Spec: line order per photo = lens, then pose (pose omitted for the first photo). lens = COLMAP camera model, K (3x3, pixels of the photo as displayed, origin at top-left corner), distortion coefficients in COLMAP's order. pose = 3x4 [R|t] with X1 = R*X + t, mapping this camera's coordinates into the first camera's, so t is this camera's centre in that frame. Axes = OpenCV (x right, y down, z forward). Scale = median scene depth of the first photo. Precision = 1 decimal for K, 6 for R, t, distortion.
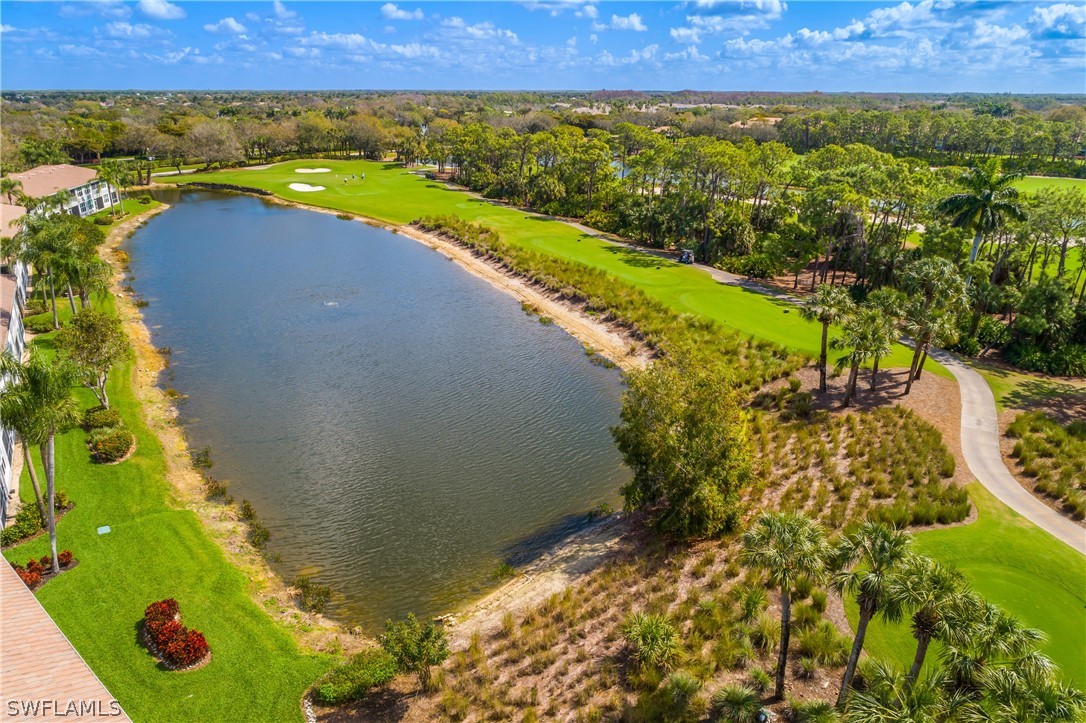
lens RADIAL K [[728.6, 0, 546.7], [0, 728.6, 361.8], [0, 0, 1]] dist [-0.001722, 0.001895]
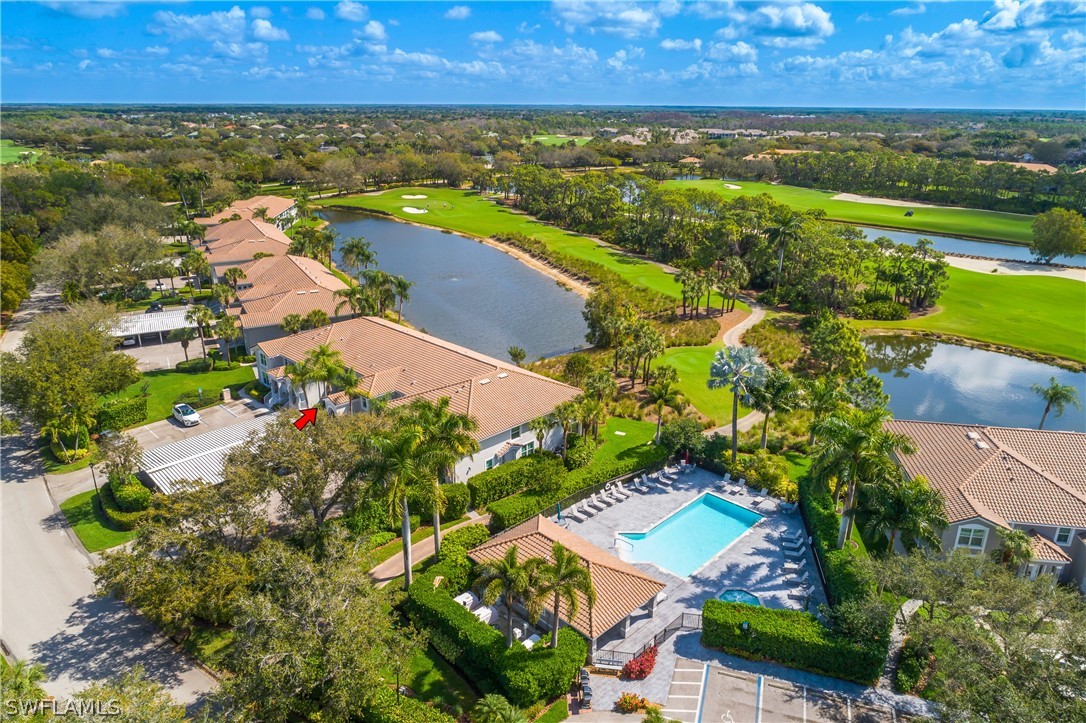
lens RADIAL K [[728.6, 0, 541.7], [0, 728.6, 361.5], [0, 0, 1]] dist [-0.001722, 0.001895]
pose [[0.996934, 0.028120, -0.073020, 0.040772], [-0.029371, 0.999439, -0.016111, 0.092050], [0.072526, 0.018206, 0.997200, -0.504734]]
